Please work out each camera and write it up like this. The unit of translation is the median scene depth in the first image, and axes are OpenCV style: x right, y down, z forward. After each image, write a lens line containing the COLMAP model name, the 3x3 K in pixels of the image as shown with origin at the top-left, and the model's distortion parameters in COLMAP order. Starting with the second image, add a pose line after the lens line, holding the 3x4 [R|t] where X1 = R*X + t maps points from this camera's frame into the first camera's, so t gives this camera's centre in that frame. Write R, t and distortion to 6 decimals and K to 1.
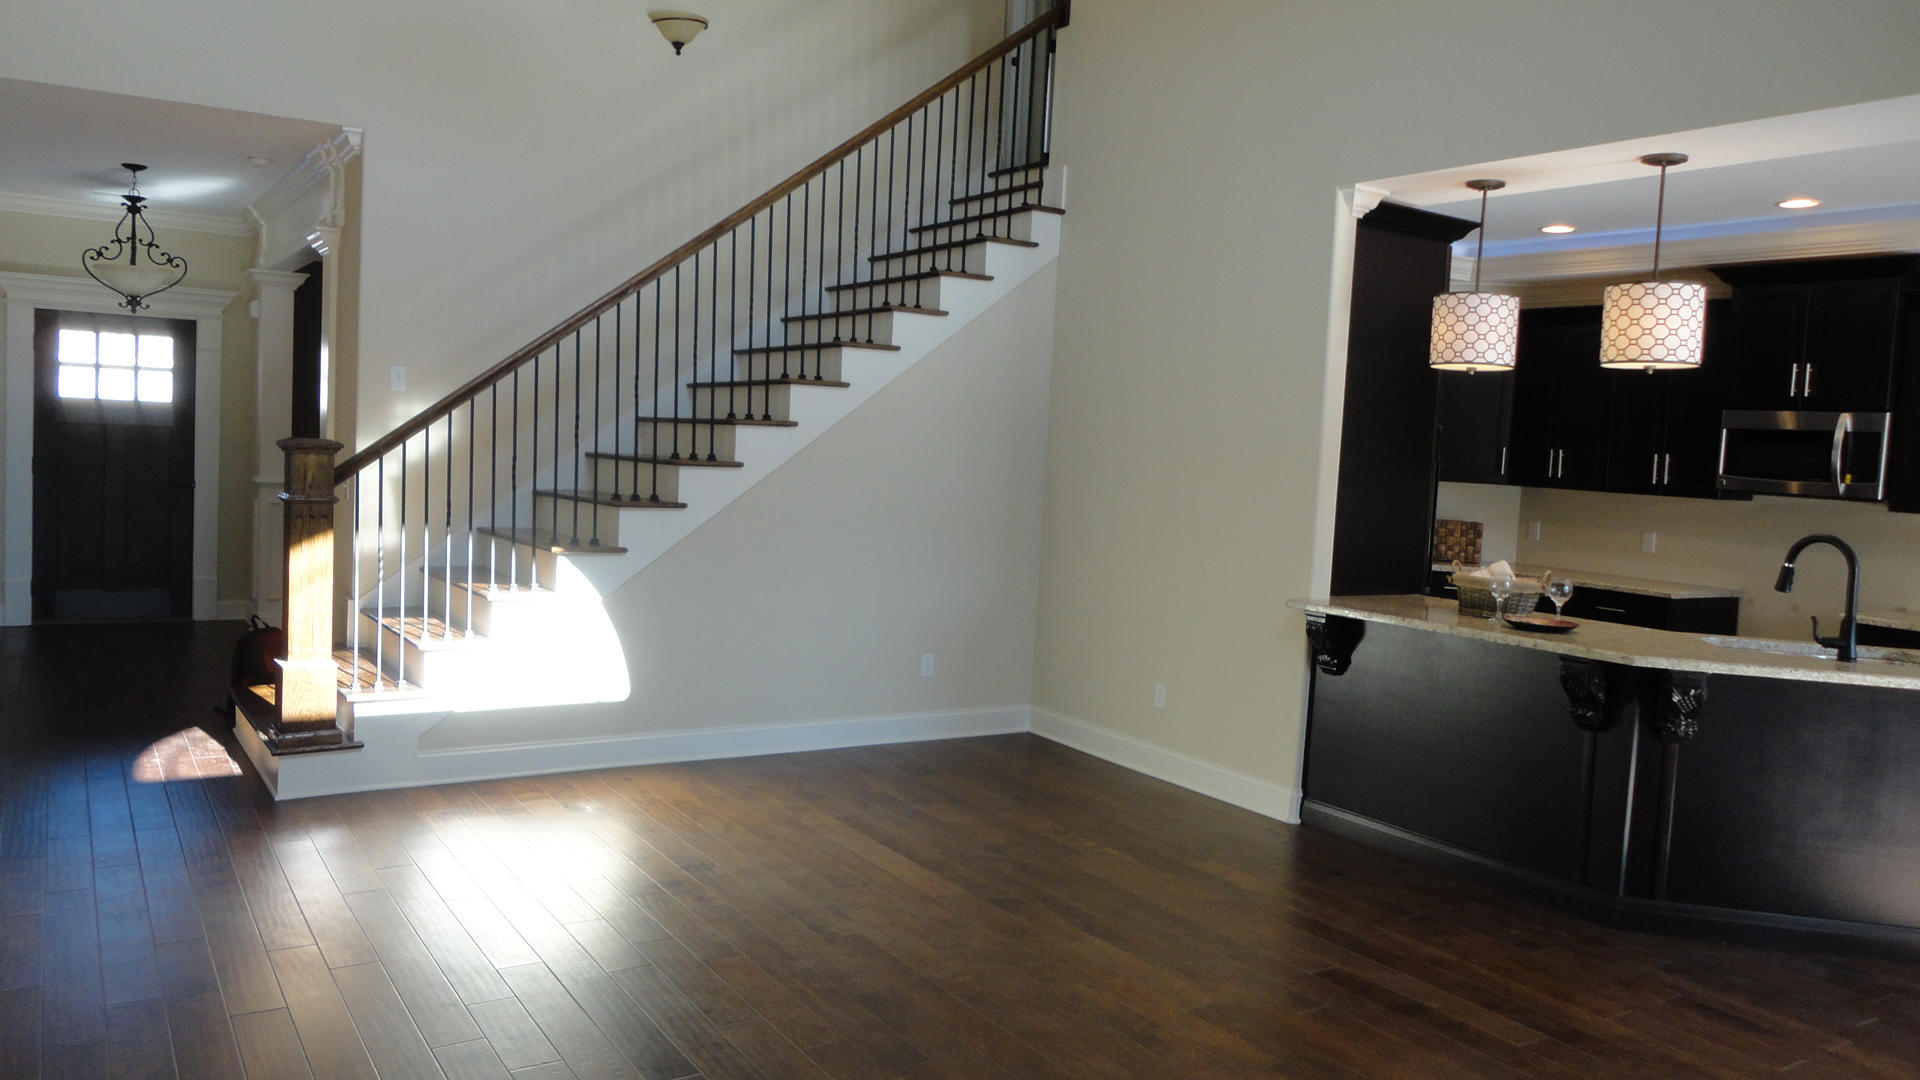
lens RADIAL K [[1380.0, 0, 955.3], [0, 1380.0, 524.1], [0, 0, 1]] dist [0.005454, 0.001722]
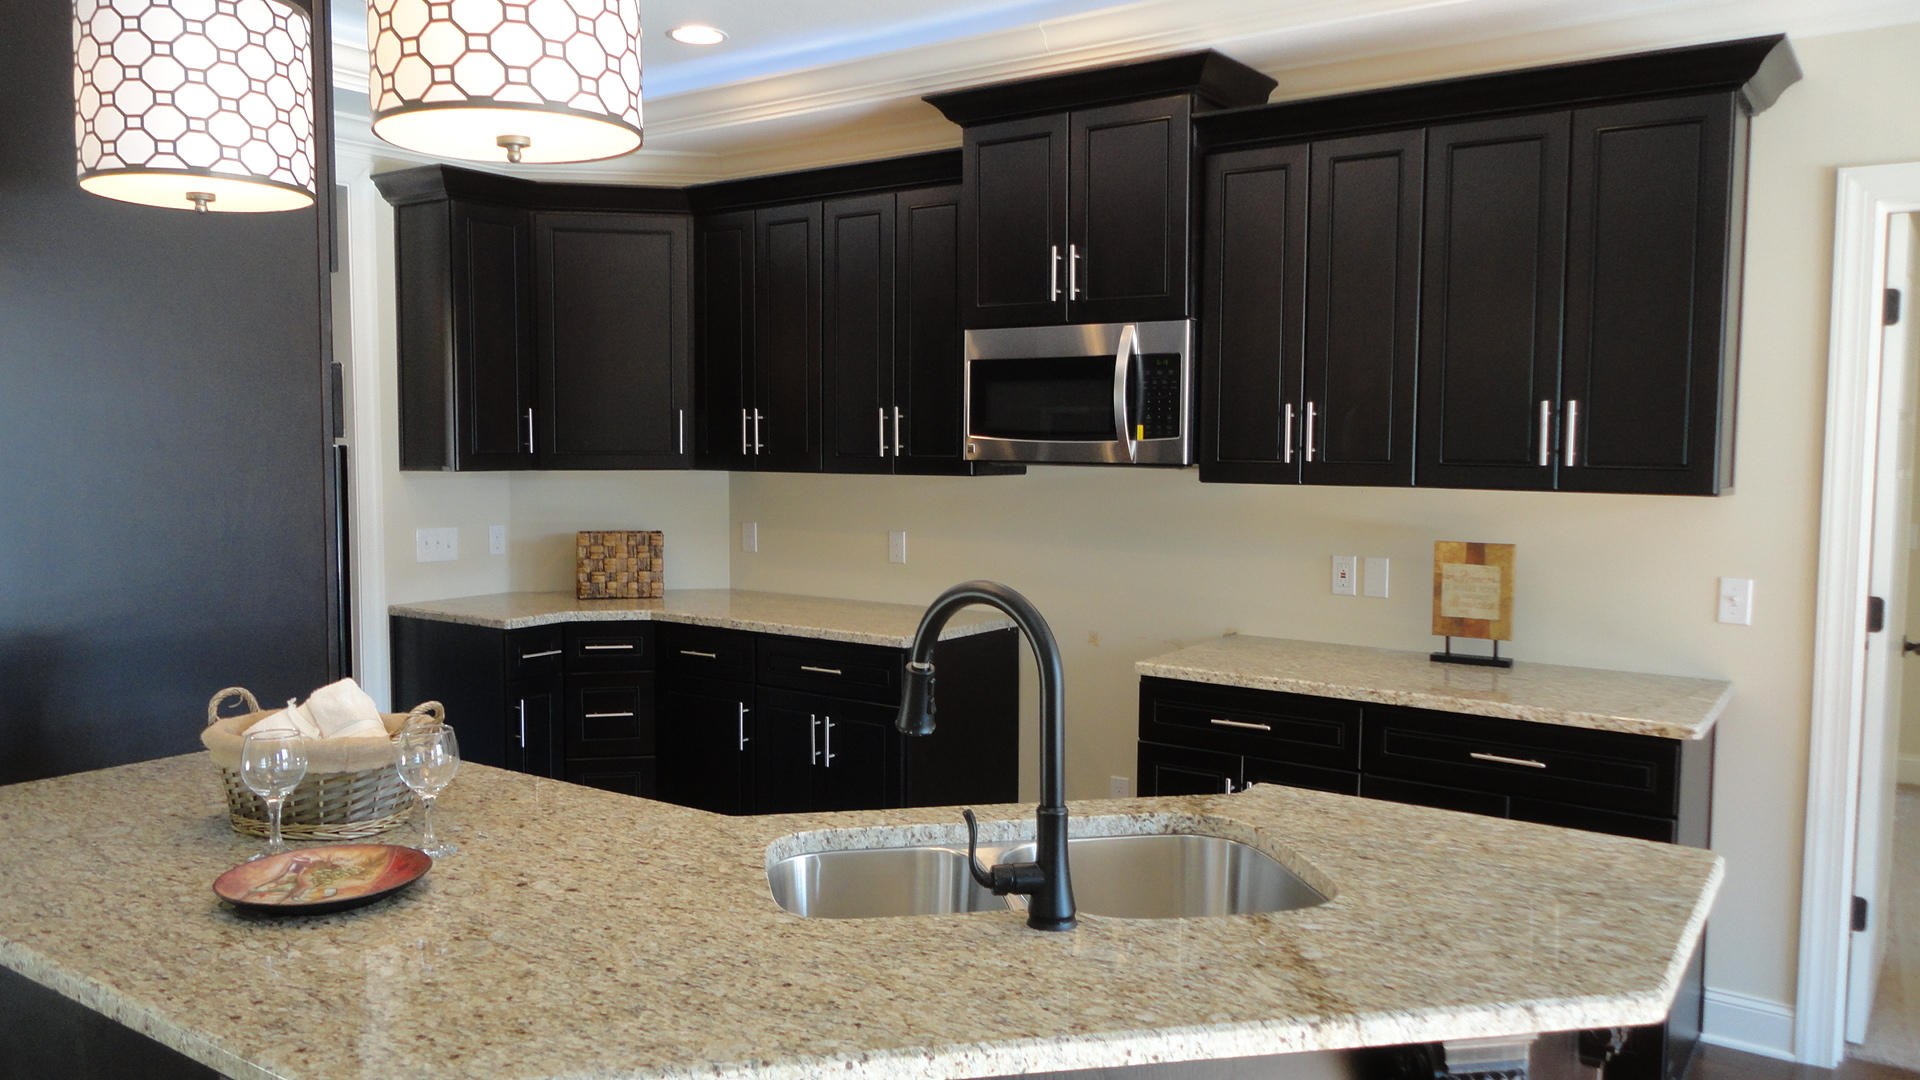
lens RADIAL K [[1380.0, 0, 955.3], [0, 1380.0, 524.1], [0, 0, 1]] dist [0.005454, 0.001722]
pose [[0.926555, -0.071564, 0.369289, 0.339515], [0.068662, 0.997419, 0.021013, -0.010709], [-0.369839, 0.005886, 0.929077, 0.461592]]
